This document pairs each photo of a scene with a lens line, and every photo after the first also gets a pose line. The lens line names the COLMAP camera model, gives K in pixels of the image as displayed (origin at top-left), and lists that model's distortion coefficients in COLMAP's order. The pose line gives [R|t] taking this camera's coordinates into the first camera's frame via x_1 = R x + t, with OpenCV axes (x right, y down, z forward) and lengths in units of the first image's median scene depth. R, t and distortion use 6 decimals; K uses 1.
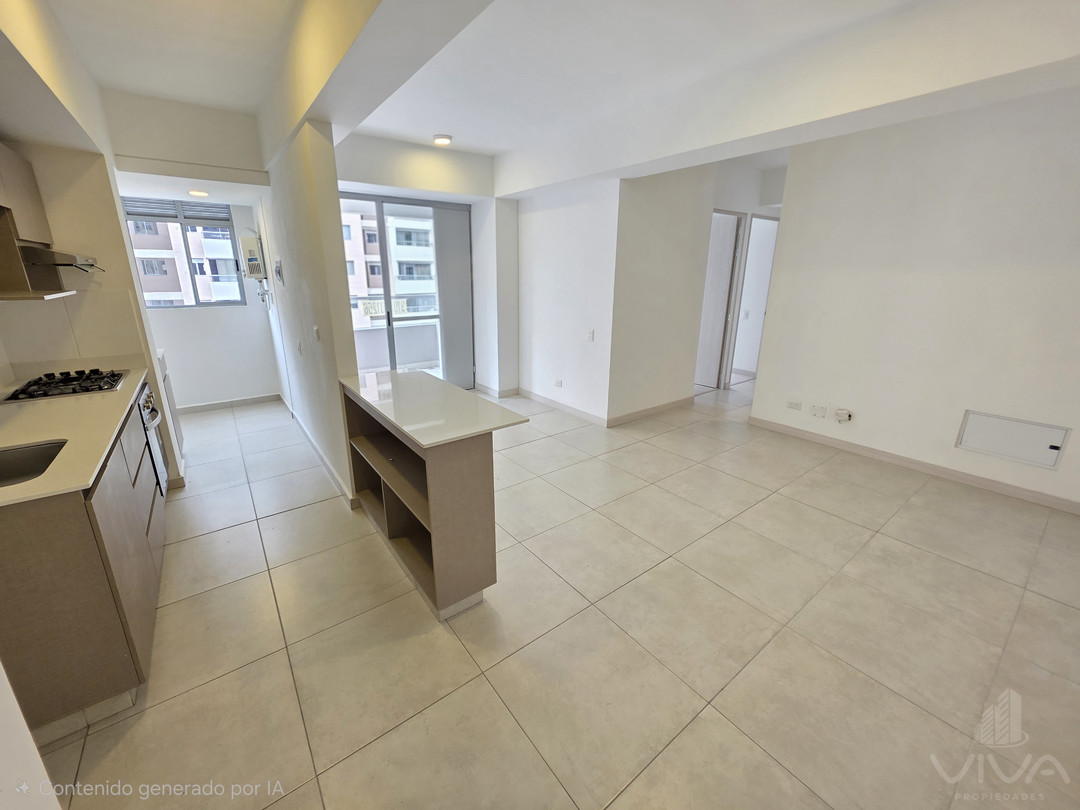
lens RADIAL K [[431.8, 0, 532.7], [0, 431.8, 391.3], [0, 0, 1]] dist [0.001863, 0.000459]
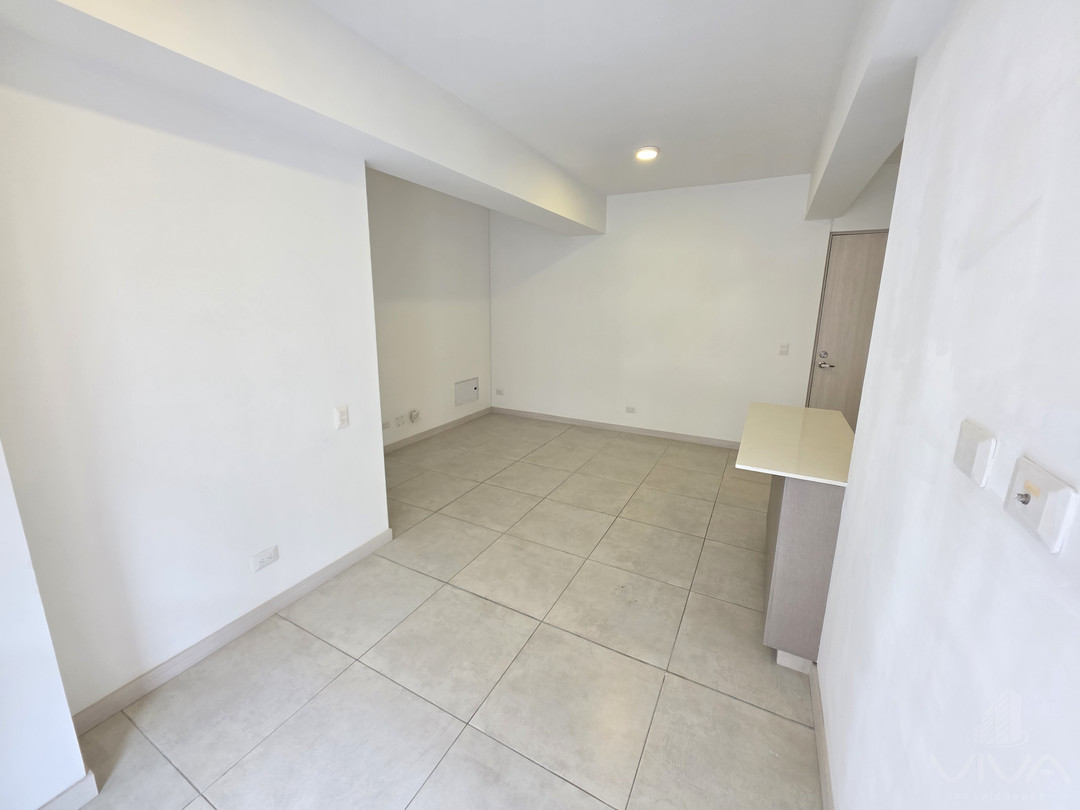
lens RADIAL K [[431.8, 0, 532.7], [0, 431.8, 391.3], [0, 0, 1]] dist [0.001863, 0.000459]
pose [[-0.423663, -0.187958, 0.886105, -0.709049], [0.233351, 0.922571, 0.307263, -0.425978], [-0.875247, 0.336949, -0.346999, 1.520065]]
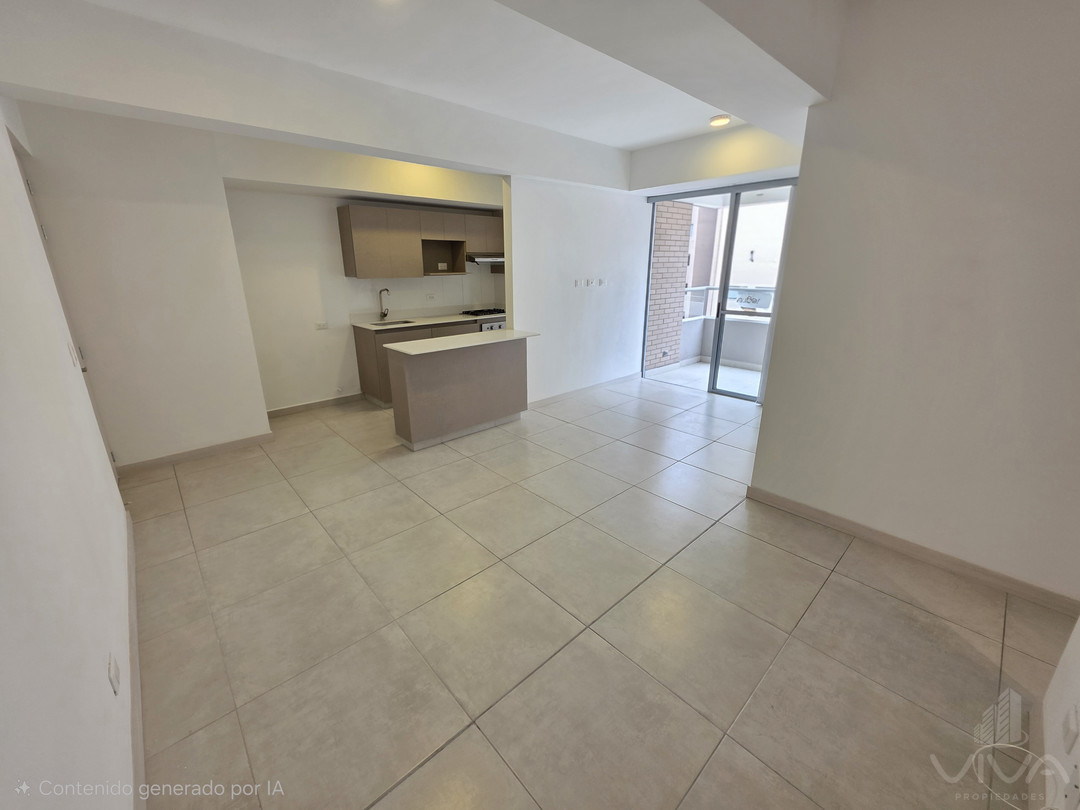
lens RADIAL K [[433.5, 0, 528.9], [0, 433.5, 390.9], [0, 0, 1]] dist [0.001649, -0.000008]
pose [[0.093685, 0.278111, -0.955969, 1.169894], [-0.260131, 0.933676, 0.246132, -0.230544], [0.961018, 0.225619, 0.159817, 0.836416]]
